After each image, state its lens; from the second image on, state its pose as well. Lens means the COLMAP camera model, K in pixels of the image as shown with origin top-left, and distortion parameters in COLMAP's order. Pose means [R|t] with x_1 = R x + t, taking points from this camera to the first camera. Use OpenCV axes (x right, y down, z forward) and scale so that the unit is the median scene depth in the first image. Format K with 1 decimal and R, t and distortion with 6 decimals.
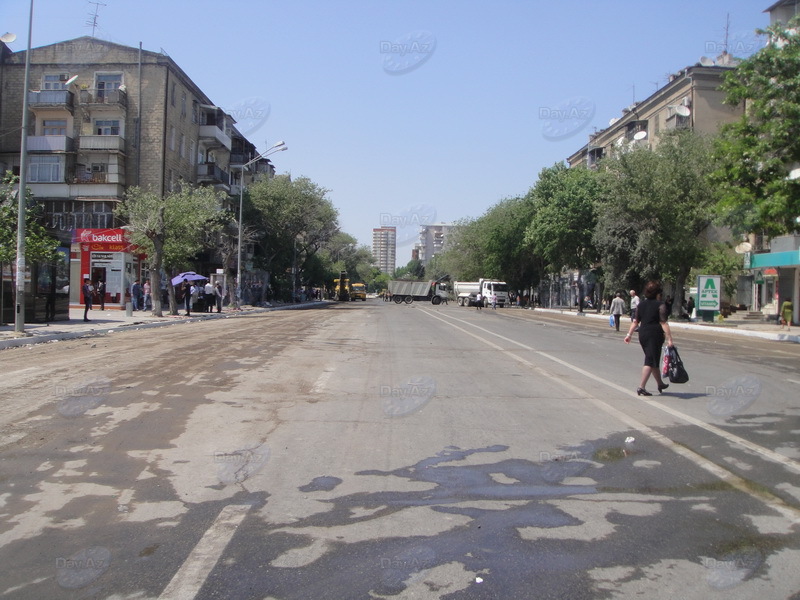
lens RADIAL K [[835.5, 0, 400.2], [0, 835.5, 299.5], [0, 0, 1]] dist [-0.113482, 0.000000]
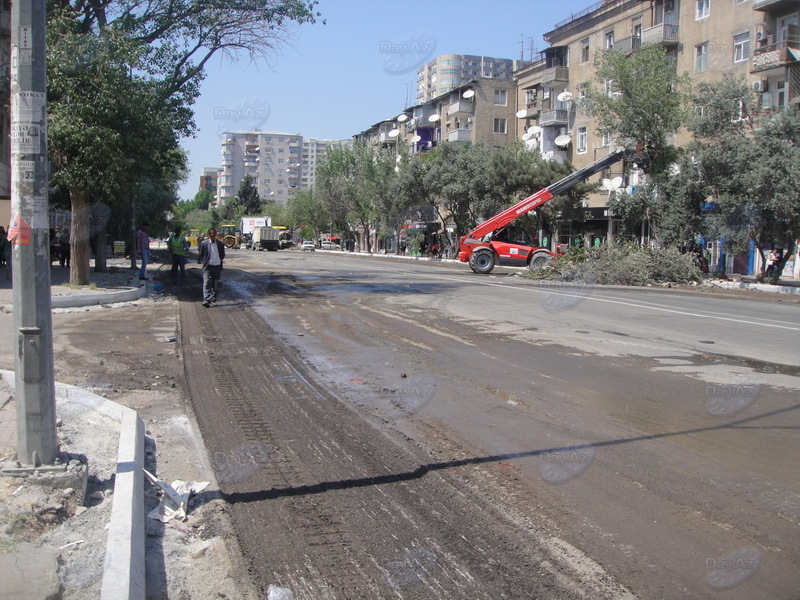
lens RADIAL K [[835.5, 0, 394.8], [0, 835.5, 297.0], [0, 0, 1]] dist [-0.113482, 0.000000]
pose [[0.962015, -0.018666, 0.272358, -0.089354], [0.001113, 0.997919, 0.064464, -0.010739], [-0.272994, -0.061712, 0.960034, 1.228566]]
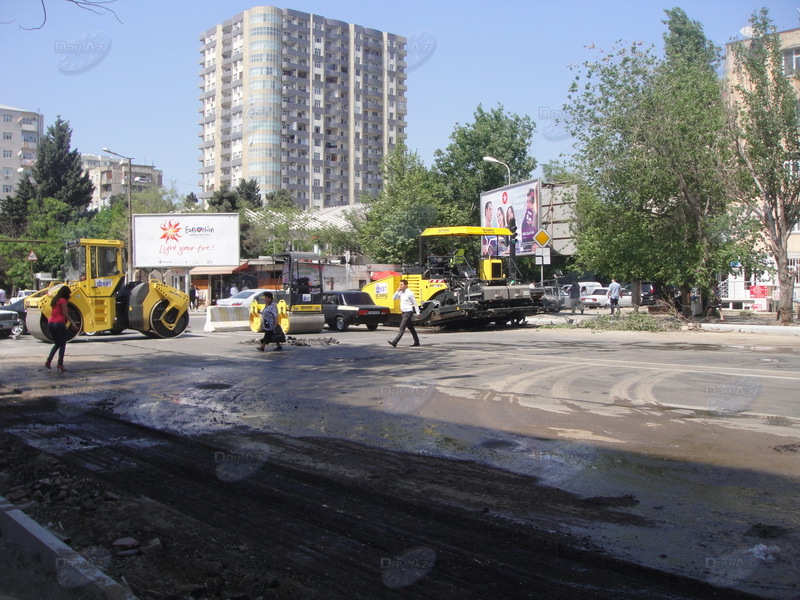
lens RADIAL K [[835.5, 0, 400.2], [0, 835.5, 299.1], [0, 0, 1]] dist [-0.113482, 0.000000]
pose [[0.772831, -0.037985, 0.633474, -0.110962], [0.027943, 0.999276, 0.025830, -0.017934], [-0.633997, -0.002261, 0.773332, 2.131692]]
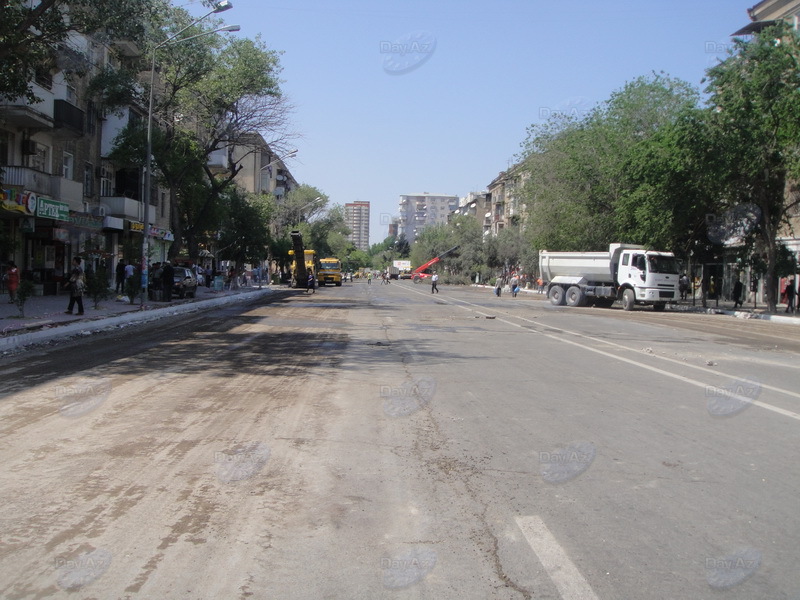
lens RADIAL K [[835.5, 0, 402.5], [0, 835.5, 299.8], [0, 0, 1]] dist [-0.113482, 0.000000]
pose [[0.999288, 0.001031, 0.037703, -0.022827], [-0.001984, 0.999679, 0.025242, -0.004760], [-0.037664, -0.025298, 0.998970, 0.433936]]
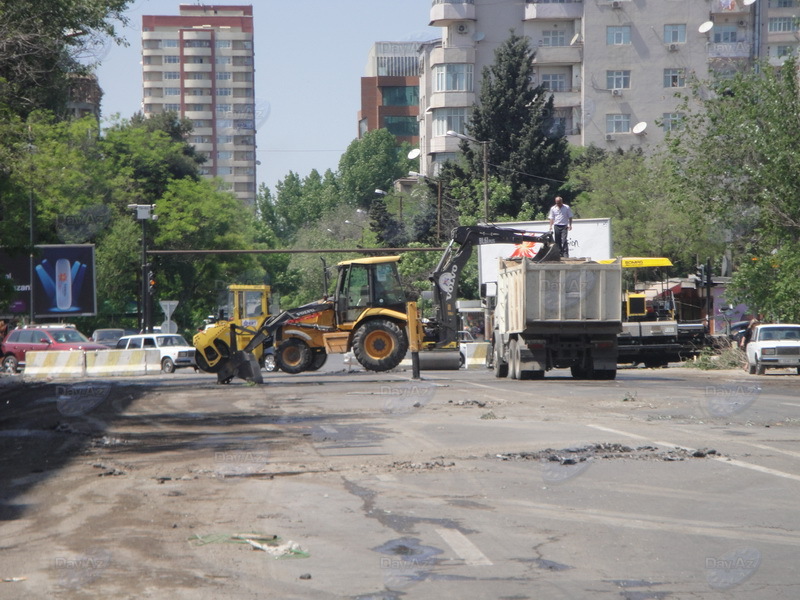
lens RADIAL K [[3111.6, 0, 399.5], [0, 3111.6, 305.8], [0, 0, 1]] dist [1.299988, 0.000000]
pose [[0.998376, -0.035338, 0.044673, -0.041199], [0.035882, 0.999291, -0.011442, -0.011907], [-0.044237, 0.013026, 0.998936, 1.462215]]
